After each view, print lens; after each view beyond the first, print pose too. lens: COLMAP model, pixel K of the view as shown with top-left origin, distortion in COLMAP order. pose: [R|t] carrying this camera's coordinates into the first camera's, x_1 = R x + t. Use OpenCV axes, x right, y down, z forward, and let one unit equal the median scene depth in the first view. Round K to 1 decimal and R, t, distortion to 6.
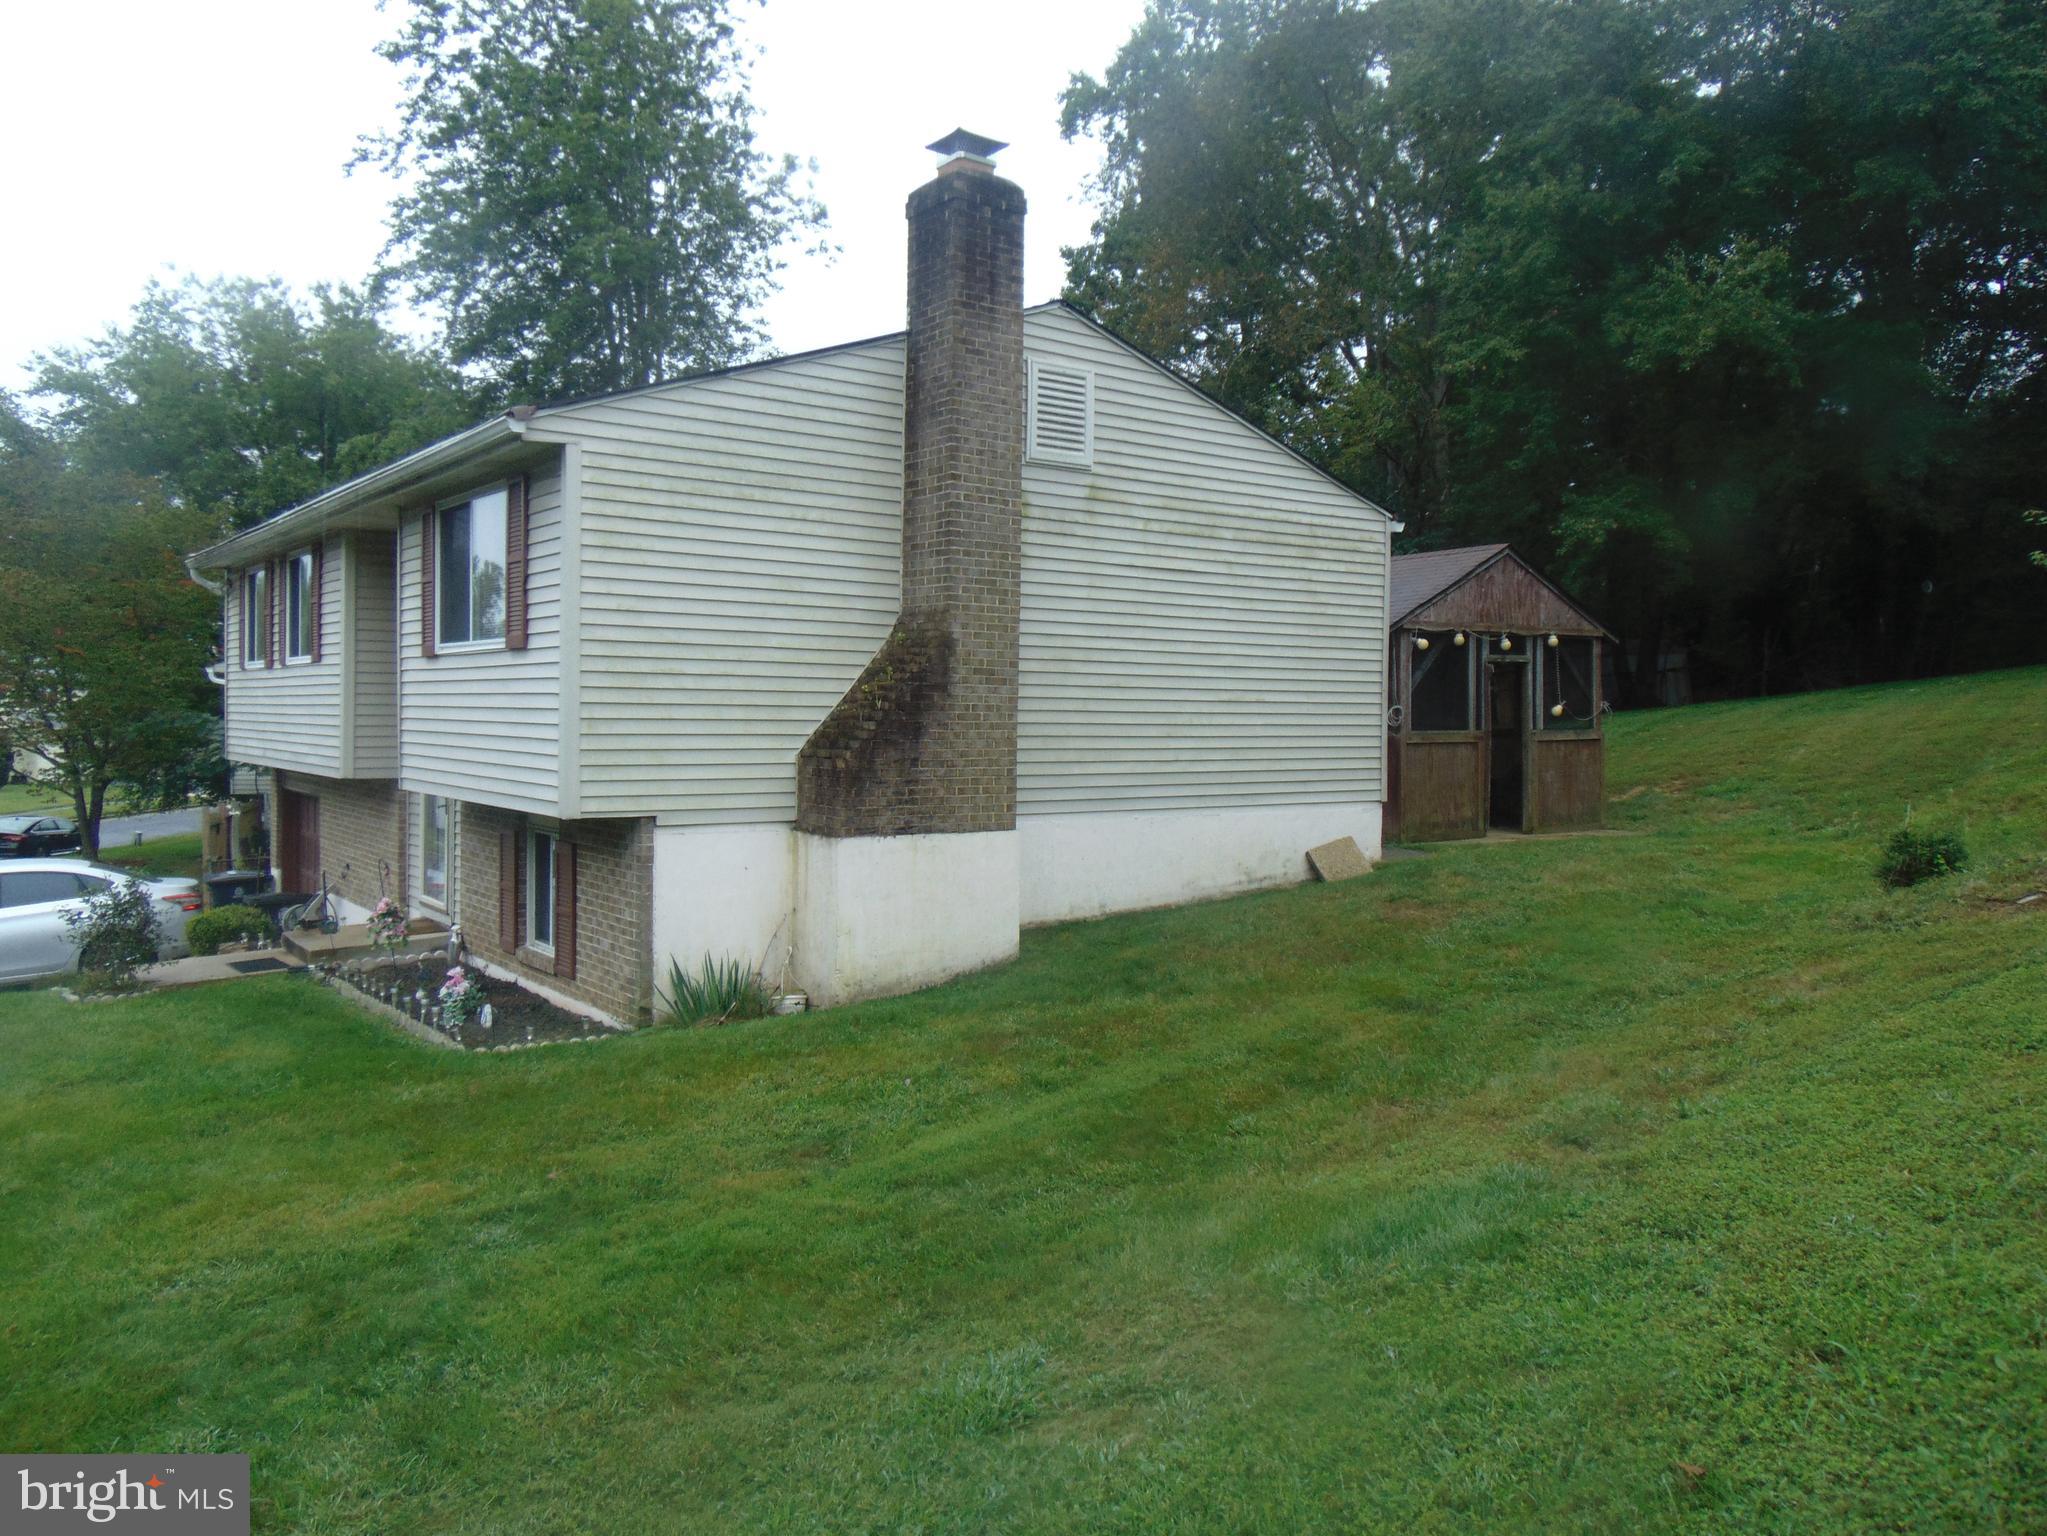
lens RADIAL K [[1551.4, 0, 1024.0], [0, 1551.4, 763.5], [0, 0, 1]] dist [-0.029614, 0.087563]
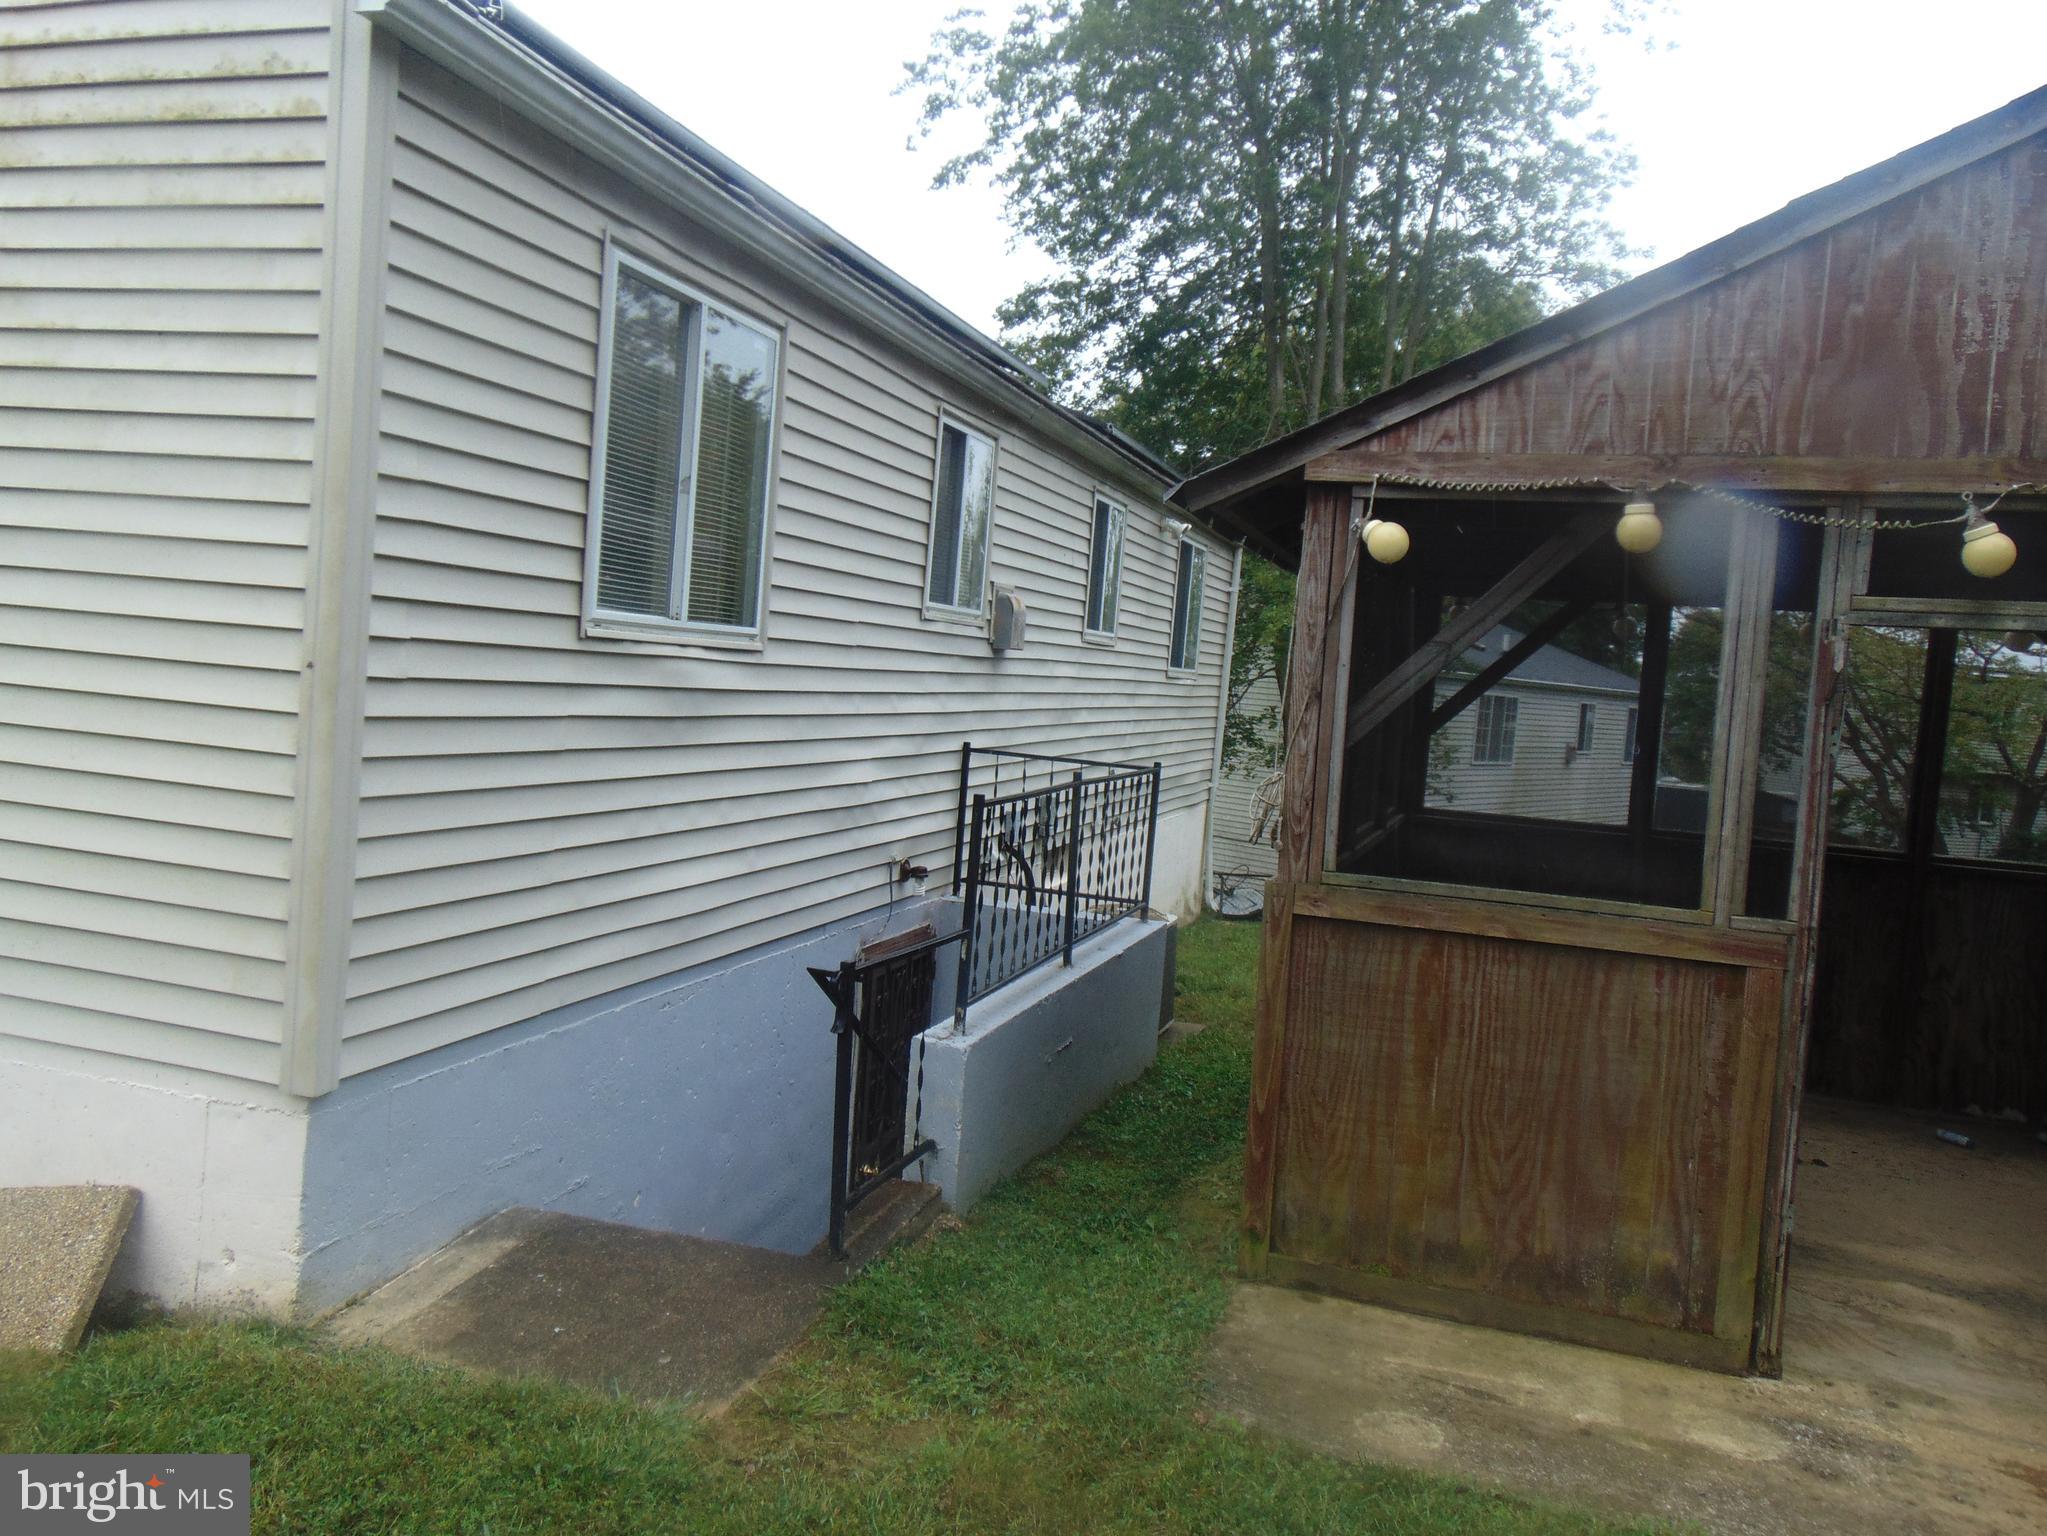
lens RADIAL K [[1551.4, 0, 1024.0], [0, 1551.4, 763.5], [0, 0, 1]] dist [-0.029614, 0.087563]
pose [[0.586050, 0.086324, -0.805664, 0.668005], [-0.096911, 0.994639, 0.036078, -0.067799], [0.804459, 0.056934, 0.591274, 1.240145]]
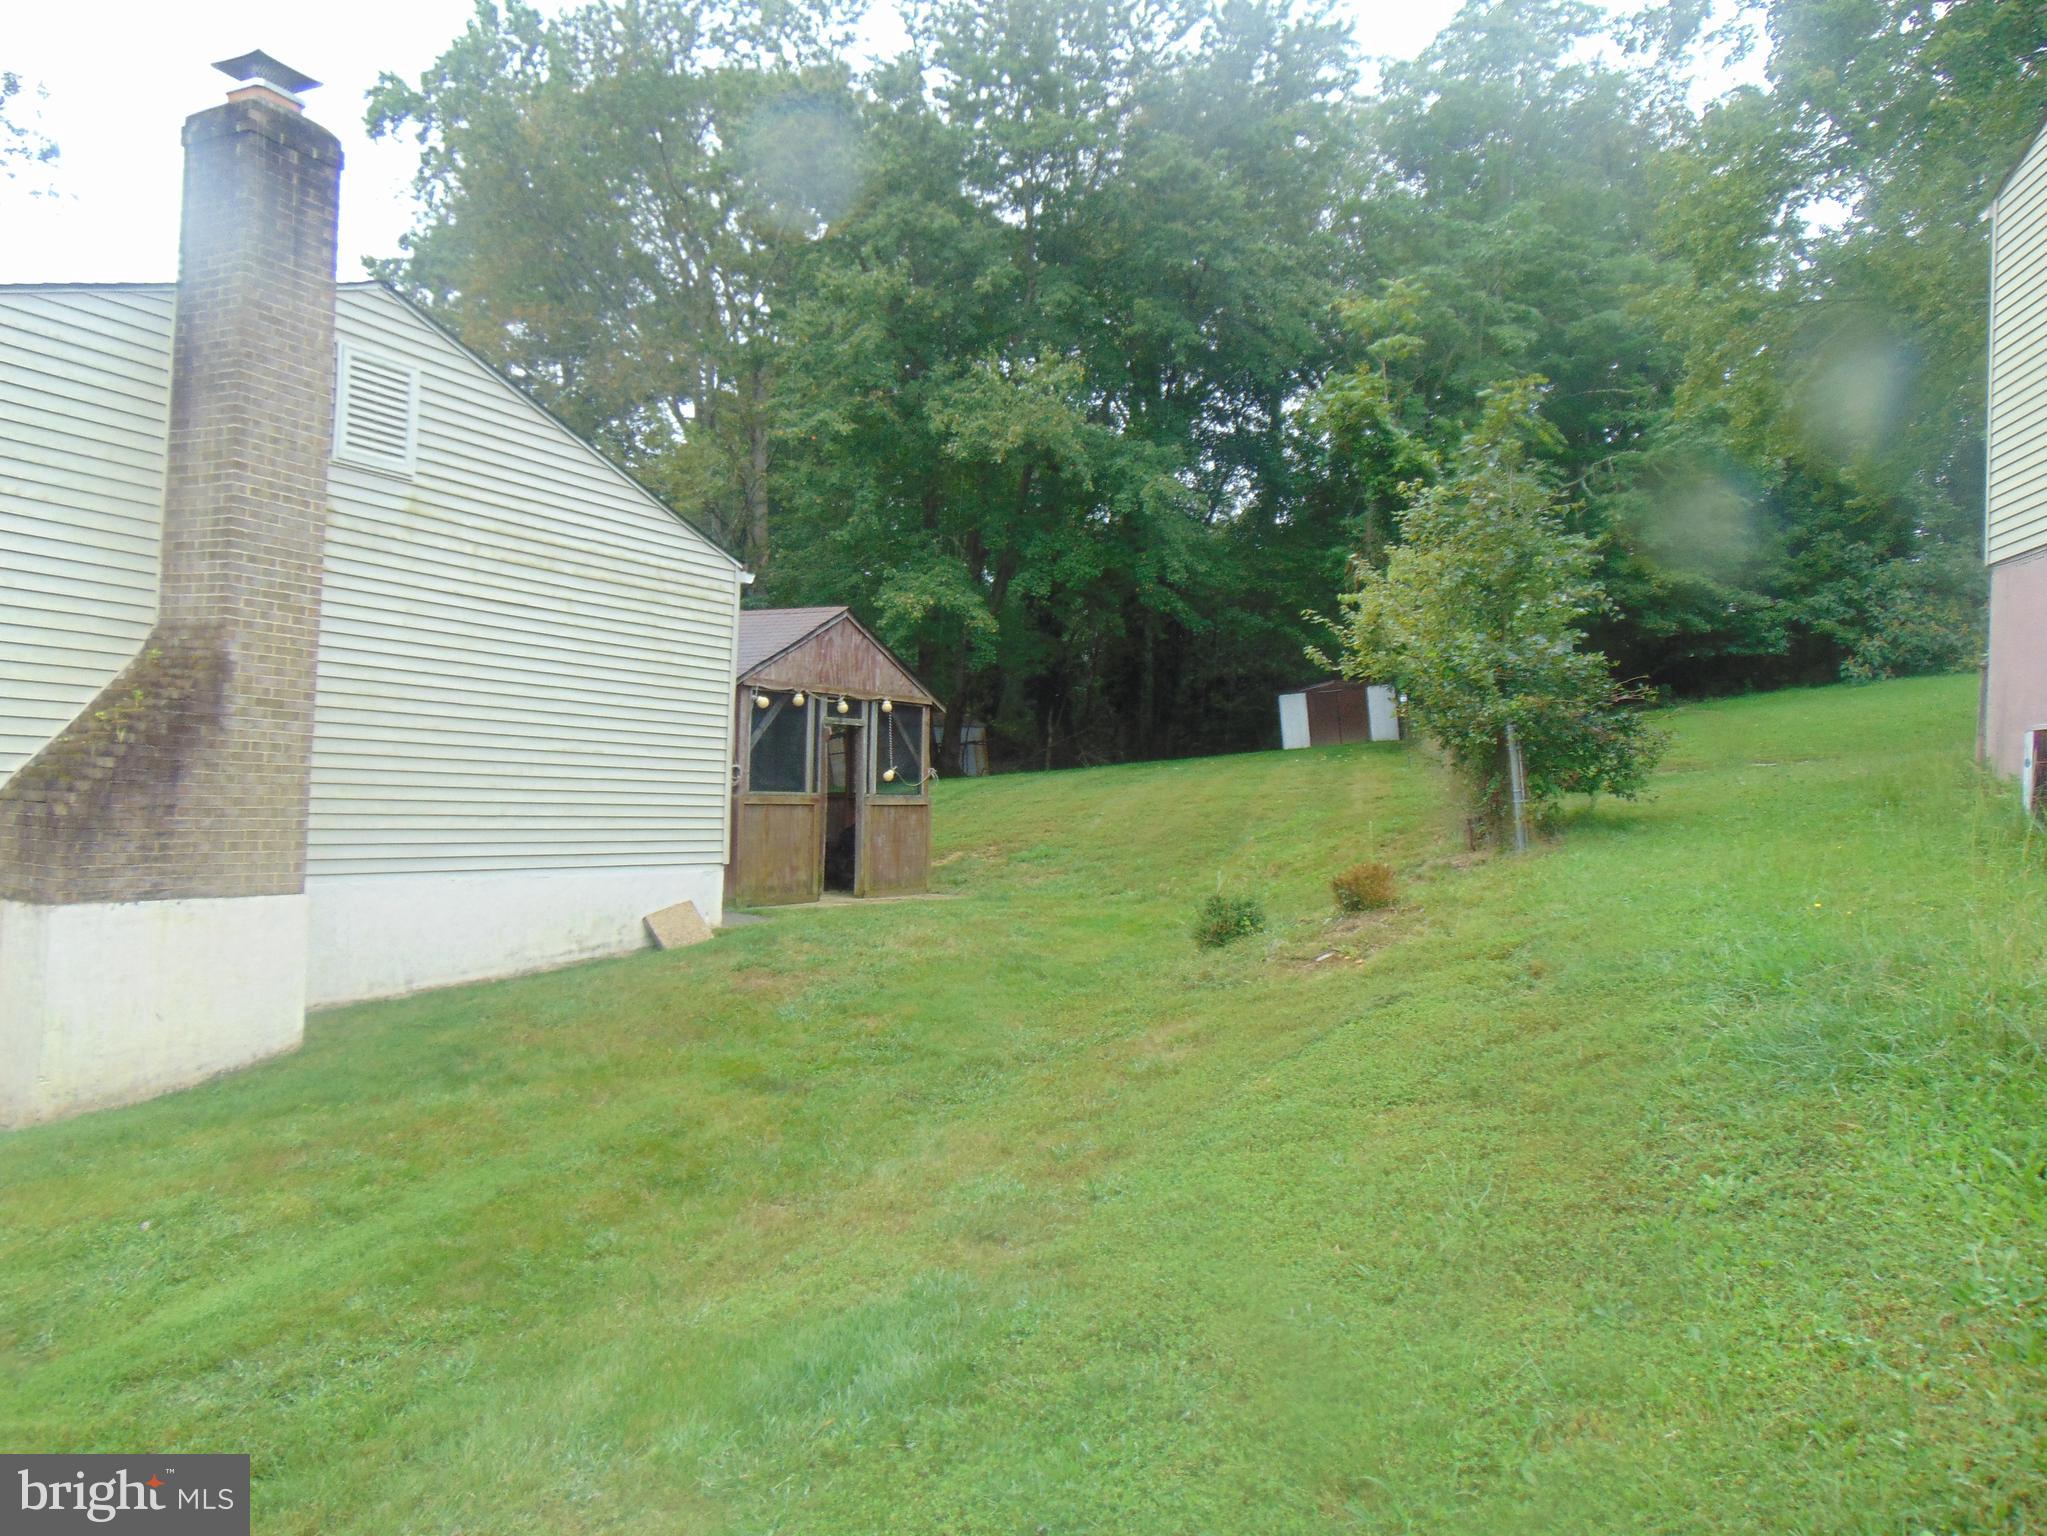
lens RADIAL K [[1551.4, 0, 1024.0], [0, 1551.4, 763.5], [0, 0, 1]] dist [-0.029614, 0.087563]
pose [[0.903638, 0.035528, 0.426821, -0.013480], [-0.018154, 0.998835, -0.044709, 0.002880], [-0.427912, 0.032652, 0.903230, 0.079961]]
